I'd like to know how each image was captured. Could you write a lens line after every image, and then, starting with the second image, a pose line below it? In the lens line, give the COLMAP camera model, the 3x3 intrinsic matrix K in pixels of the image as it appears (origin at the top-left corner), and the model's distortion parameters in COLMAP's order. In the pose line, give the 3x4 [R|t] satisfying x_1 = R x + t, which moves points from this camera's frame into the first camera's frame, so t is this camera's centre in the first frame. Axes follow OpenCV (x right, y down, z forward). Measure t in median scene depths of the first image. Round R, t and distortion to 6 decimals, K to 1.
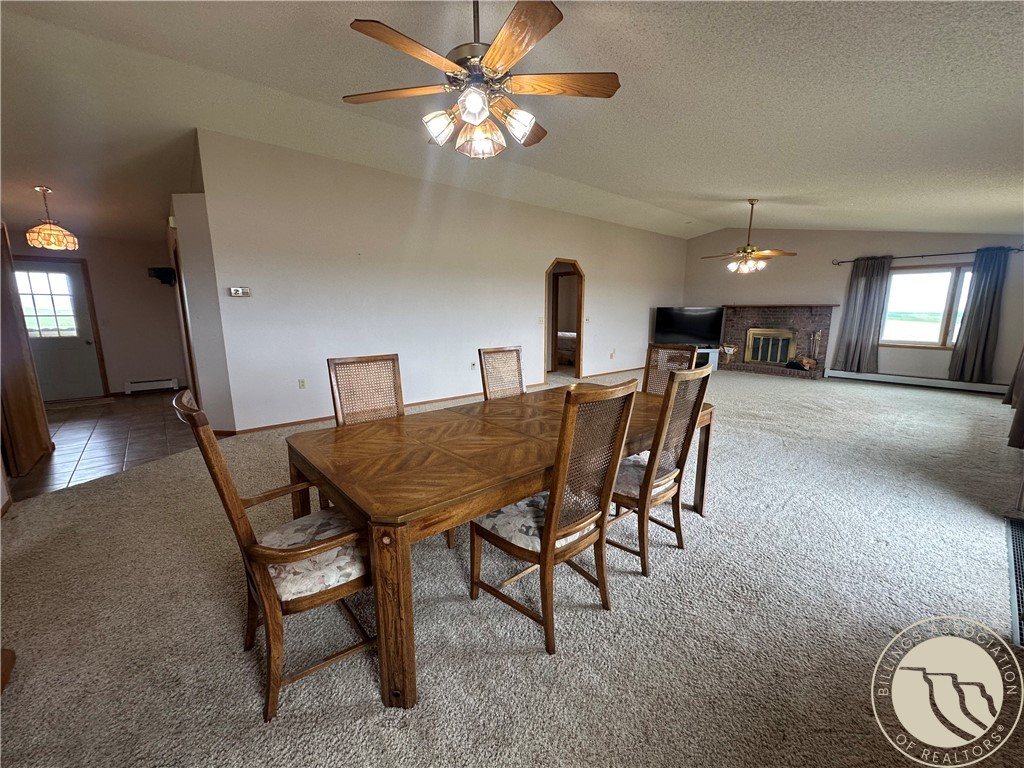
lens RADIAL K [[409.0, 0, 511.9], [0, 409.0, 384.0], [0, 0, 1]] dist [-0.000724, 0.000012]
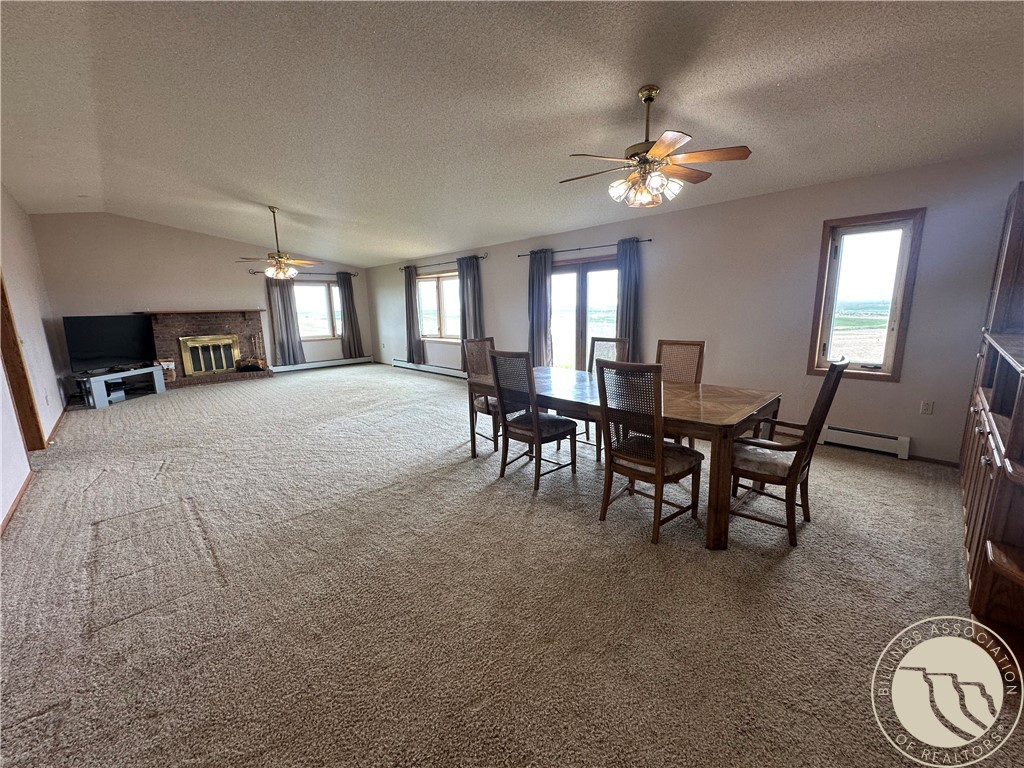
lens RADIAL K [[409.0, 0, 511.6], [0, 409.0, 381.8], [0, 0, 1]] dist [-0.000724, 0.000012]
pose [[-0.037820, -0.179306, 0.983066, -0.375301], [0.202486, 0.961987, 0.183251, -0.070413], [-0.978555, 0.205988, -0.000075, 0.369533]]
